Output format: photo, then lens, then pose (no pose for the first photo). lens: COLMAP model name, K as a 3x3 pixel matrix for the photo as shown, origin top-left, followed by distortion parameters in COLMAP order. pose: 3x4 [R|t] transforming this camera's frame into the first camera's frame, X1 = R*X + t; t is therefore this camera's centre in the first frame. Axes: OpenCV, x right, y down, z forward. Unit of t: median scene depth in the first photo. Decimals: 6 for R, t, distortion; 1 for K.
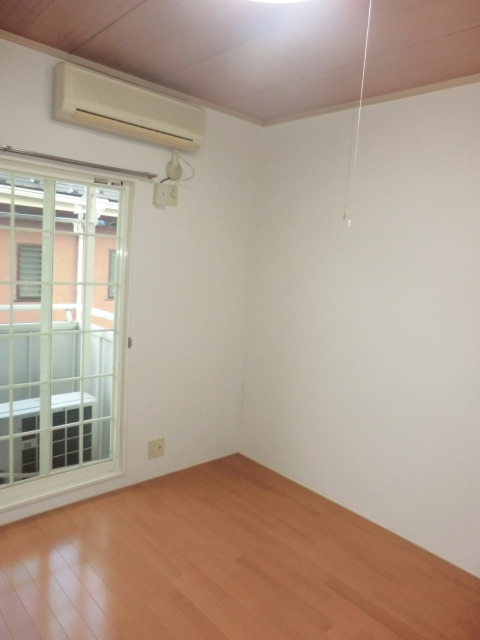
lens RADIAL K [[460.3, 0, 240.3], [0, 460.3, 320.1], [0, 0, 1]] dist [-0.055923, 0.042177]
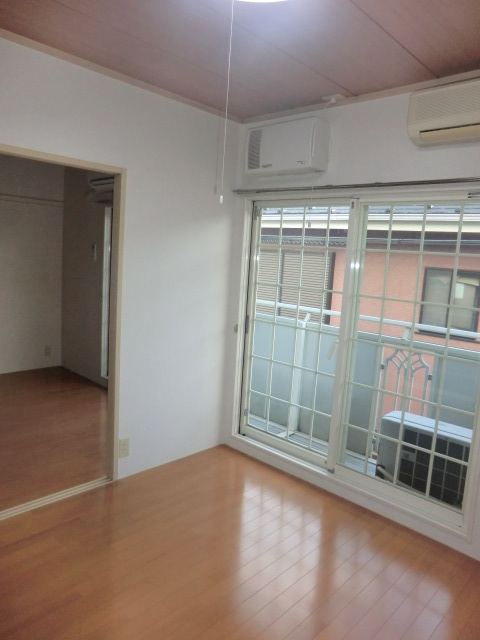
lens RADIAL K [[460.3, 0, 254.3], [0, 460.3, 320.2], [0, 0, 1]] dist [-0.055923, 0.042177]
pose [[0.096908, 0.080995, -0.991992, 0.560796], [-0.192404, 0.979407, 0.061172, -0.032303], [0.976519, 0.184935, 0.110496, 0.512097]]
